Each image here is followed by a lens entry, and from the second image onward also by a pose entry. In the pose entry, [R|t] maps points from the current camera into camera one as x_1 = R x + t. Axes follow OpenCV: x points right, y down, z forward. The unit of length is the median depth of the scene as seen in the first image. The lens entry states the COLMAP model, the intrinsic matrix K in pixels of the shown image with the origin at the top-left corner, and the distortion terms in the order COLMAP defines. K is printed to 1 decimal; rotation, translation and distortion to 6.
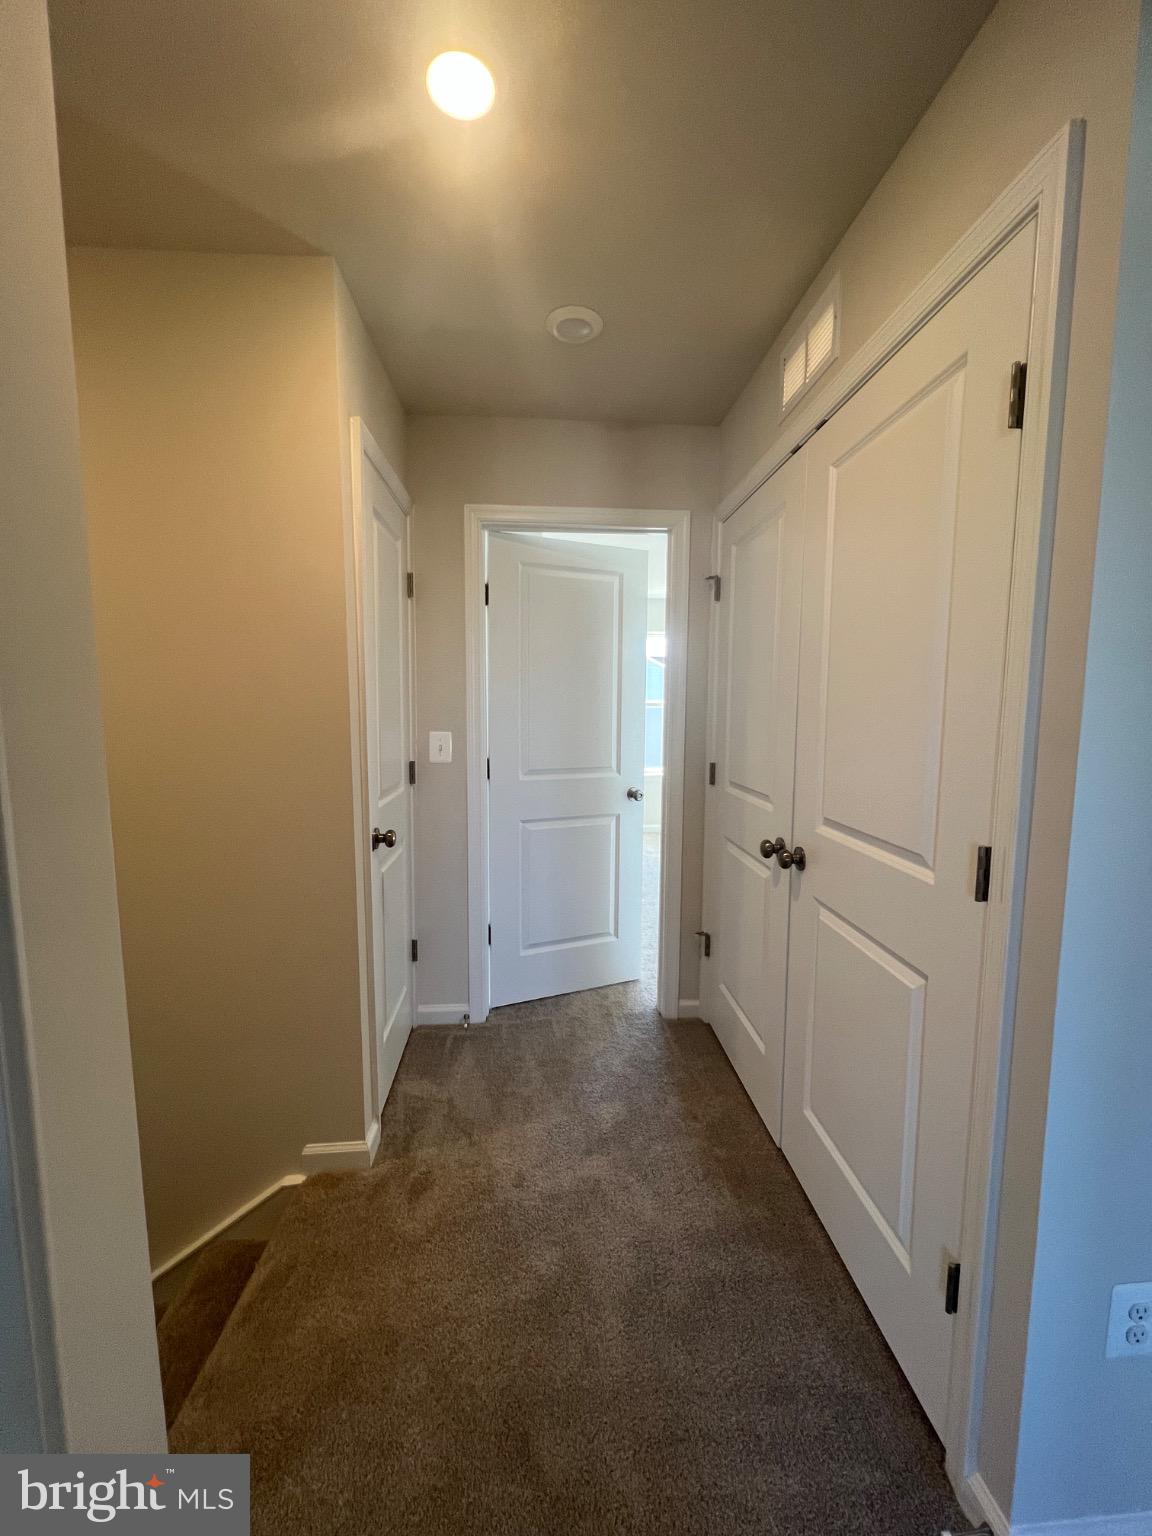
lens RADIAL K [[614.7, 0, 572.2], [0, 614.7, 768.7], [0, 0, 1]] dist [-0.000084, -0.000229]
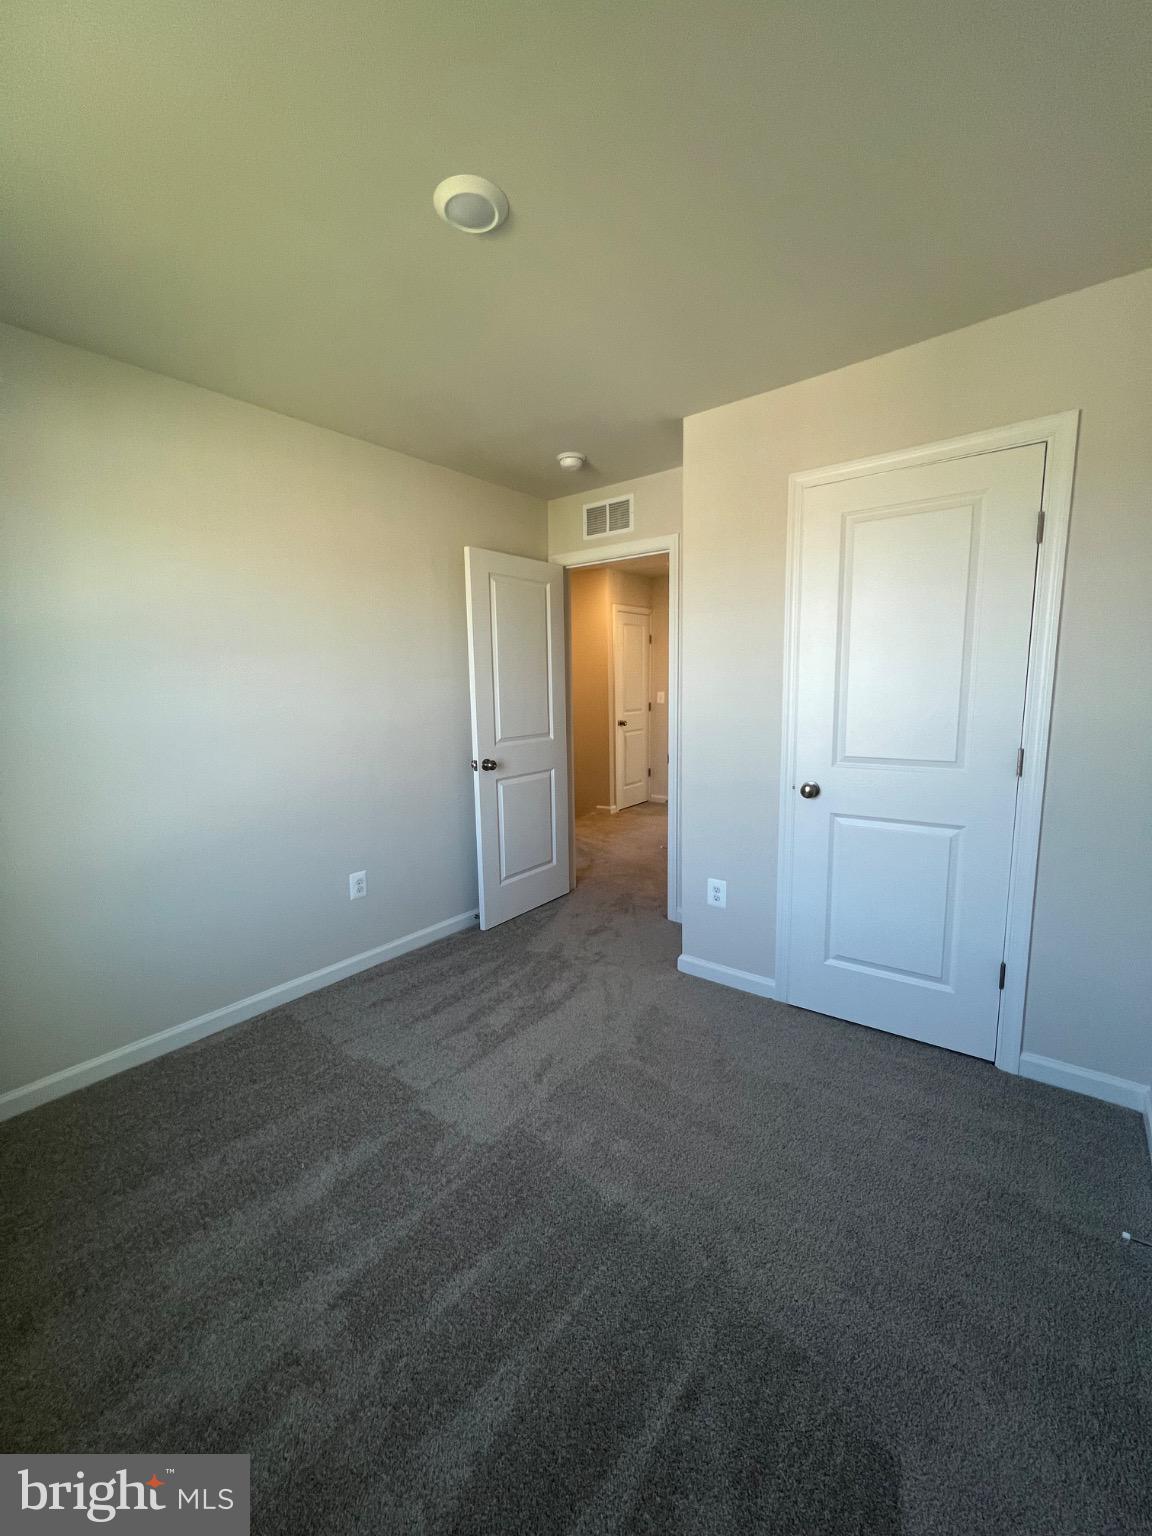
lens RADIAL K [[614.7, 0, 572.2], [0, 614.7, 768.7], [0, 0, 1]] dist [-0.000084, -0.000229]
pose [[0.738805, 0.077902, -0.669402, 1.334018], [-0.045755, 0.996803, 0.065505, 0.117494], [0.672365, -0.017767, 0.740007, -1.267847]]
